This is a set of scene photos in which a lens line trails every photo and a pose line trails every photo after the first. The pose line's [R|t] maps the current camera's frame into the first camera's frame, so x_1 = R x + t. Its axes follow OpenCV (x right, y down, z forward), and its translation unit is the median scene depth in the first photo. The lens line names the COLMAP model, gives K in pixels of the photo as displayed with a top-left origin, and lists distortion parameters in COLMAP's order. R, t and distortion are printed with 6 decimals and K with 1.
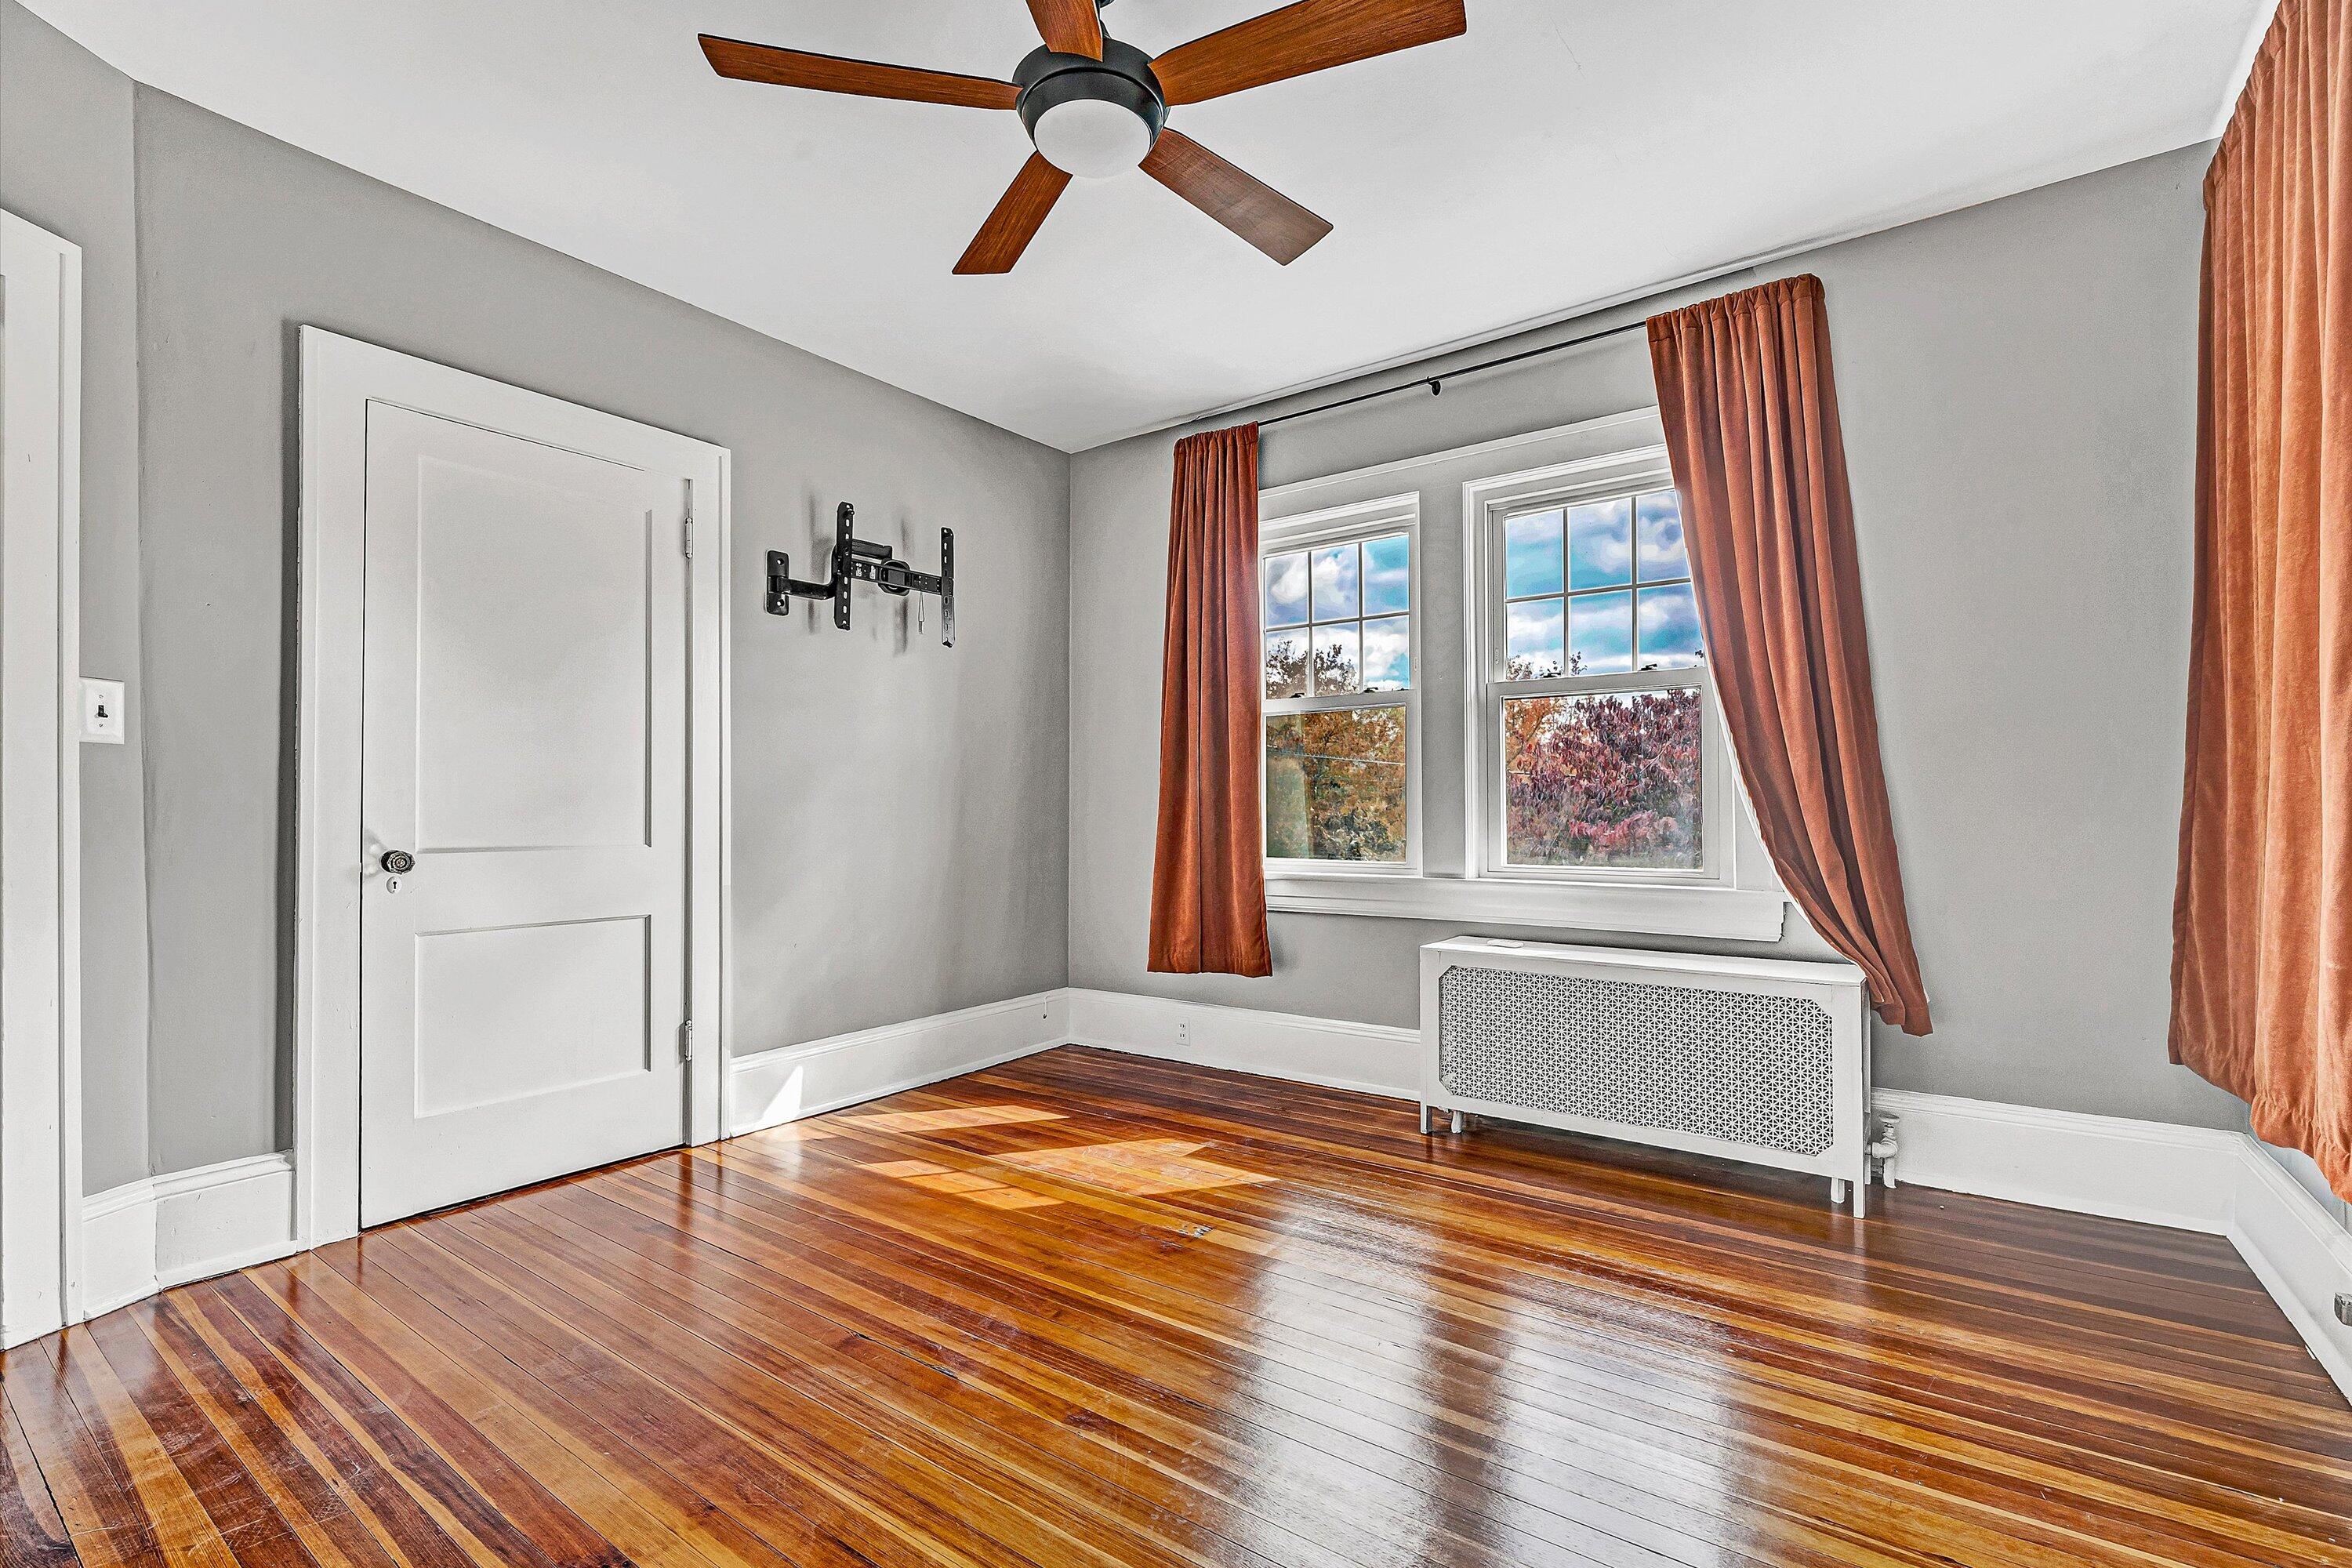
lens RADIAL K [[985.5, 0, 1164.7], [0, 985.5, 805.1], [0, 0, 1]] dist [0.002290, -0.000015]
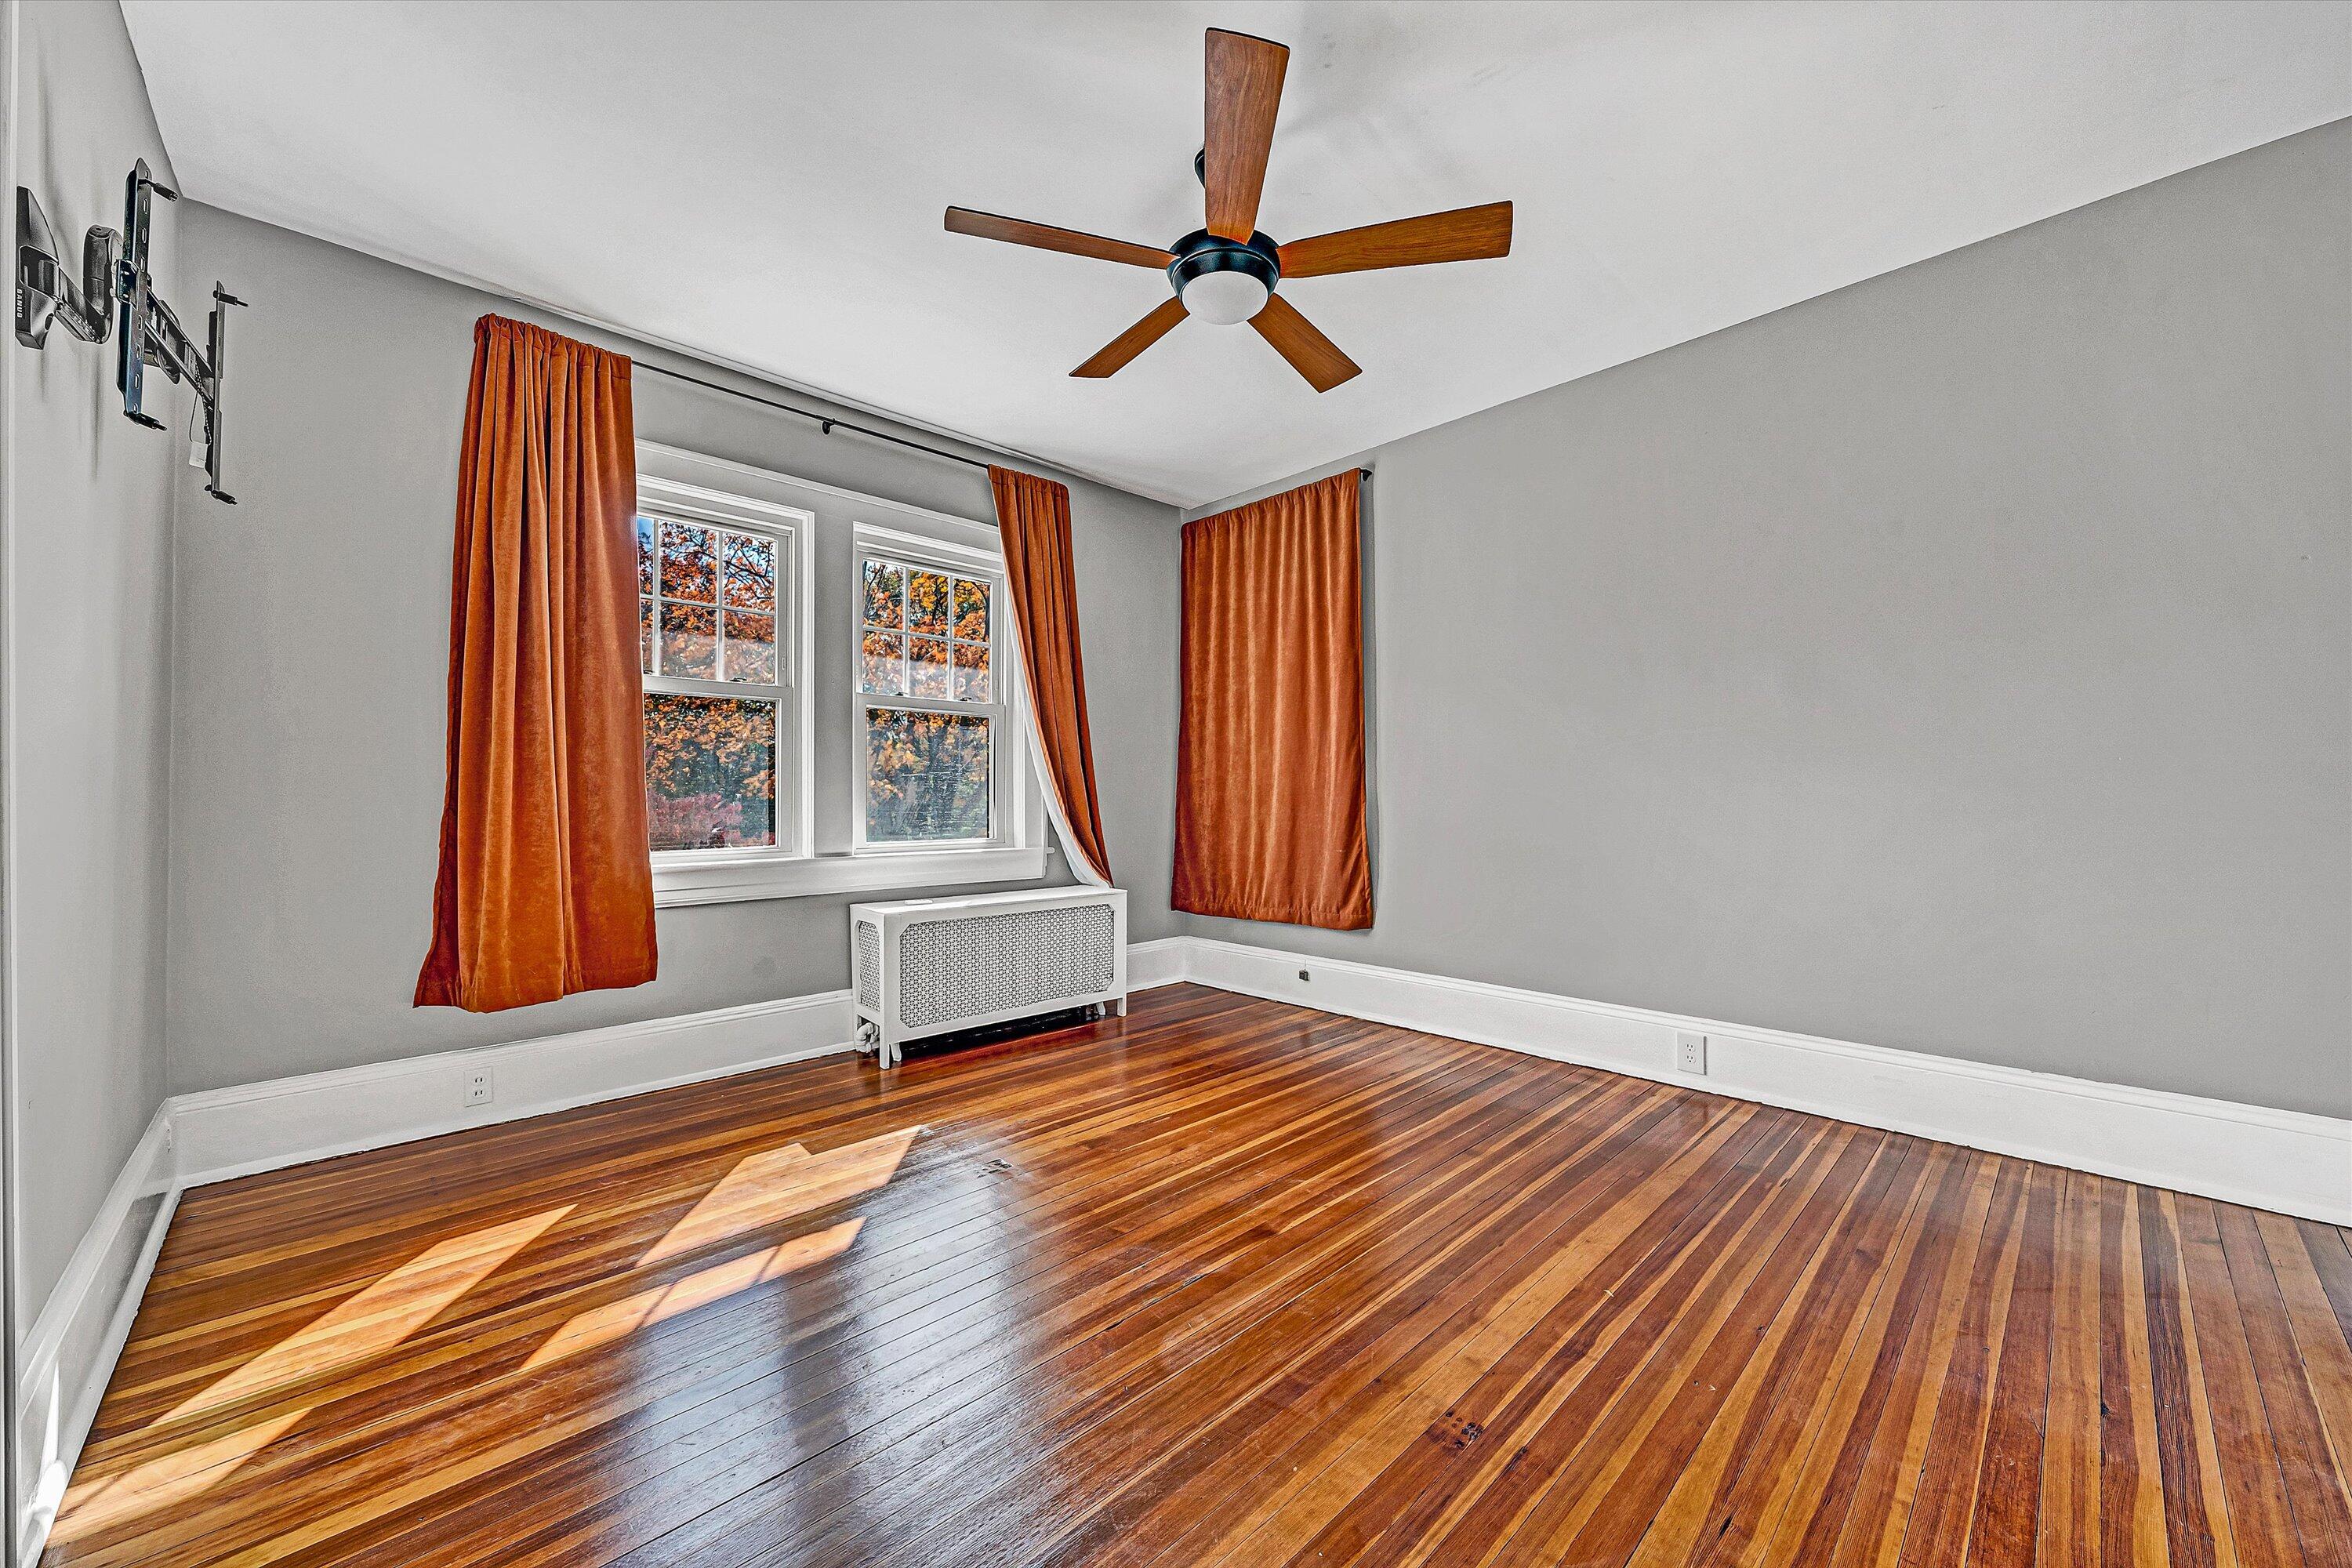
lens RADIAL K [[901.1, 0, 1093.6], [0, 901.1, 801.2], [0, 0, 1]] dist [0.000038, 0.000095]
pose [[0.230489, -0.000413, 0.973075, -0.684815], [-0.002725, 0.999996, 0.001070, 0.007163], [-0.973071, -0.002898, 0.230487, 0.468101]]
